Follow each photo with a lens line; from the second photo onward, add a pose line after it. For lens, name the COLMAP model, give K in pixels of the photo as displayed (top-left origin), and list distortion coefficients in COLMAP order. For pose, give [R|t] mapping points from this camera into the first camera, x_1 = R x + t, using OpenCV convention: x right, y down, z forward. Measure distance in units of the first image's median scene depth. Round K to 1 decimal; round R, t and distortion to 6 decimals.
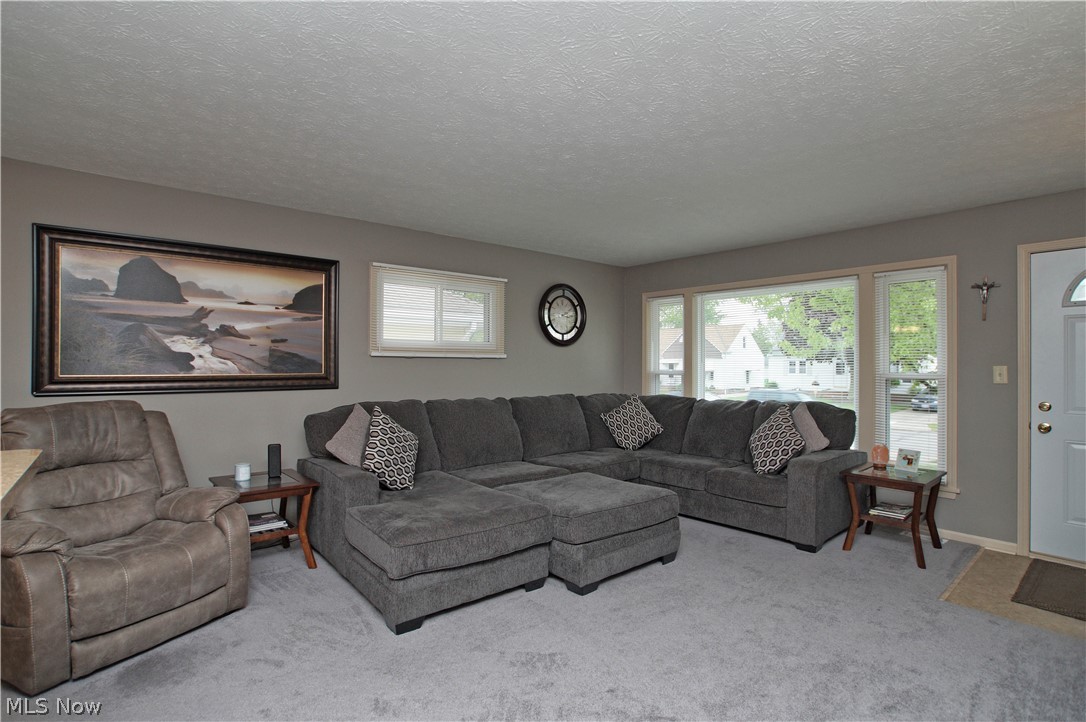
lens RADIAL K [[532.7, 0, 543.5], [0, 532.7, 363.5], [0, 0, 1]] dist [-0.038630, 0.012406]
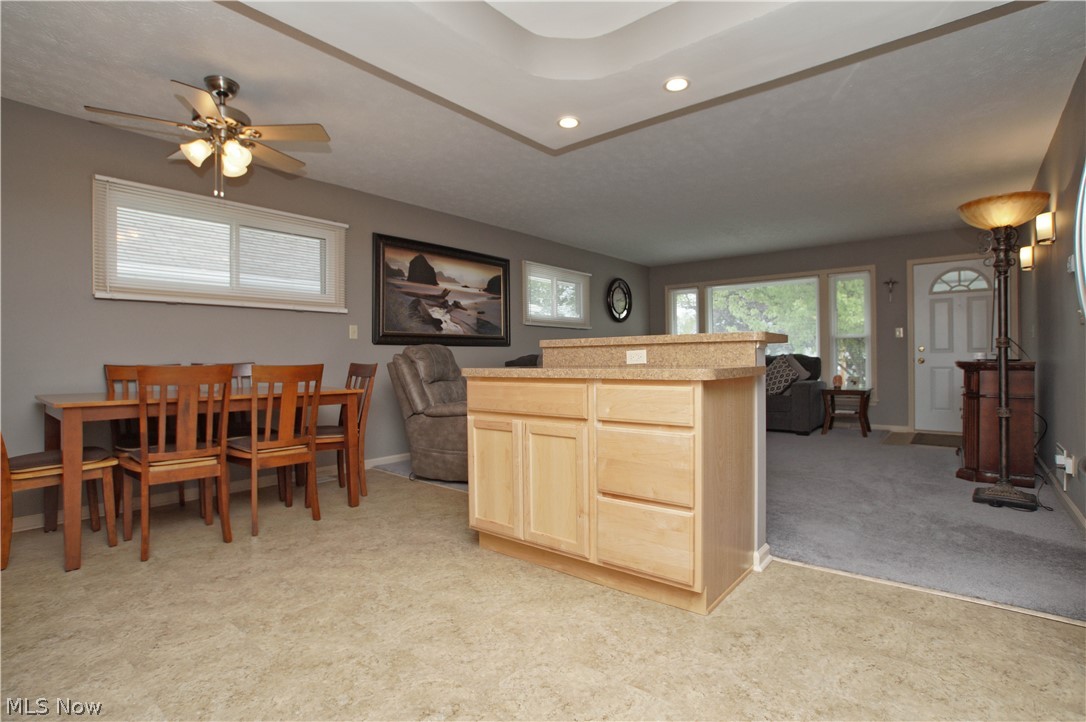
lens RADIAL K [[532.7, 0, 549.5], [0, 532.7, 361.4], [0, 0, 1]] dist [-0.038630, 0.012406]
pose [[0.982226, -0.014174, 0.187165, -0.607430], [0.013594, 0.999898, 0.004381, 0.092042], [-0.187208, -0.001759, 0.982319, -0.515963]]
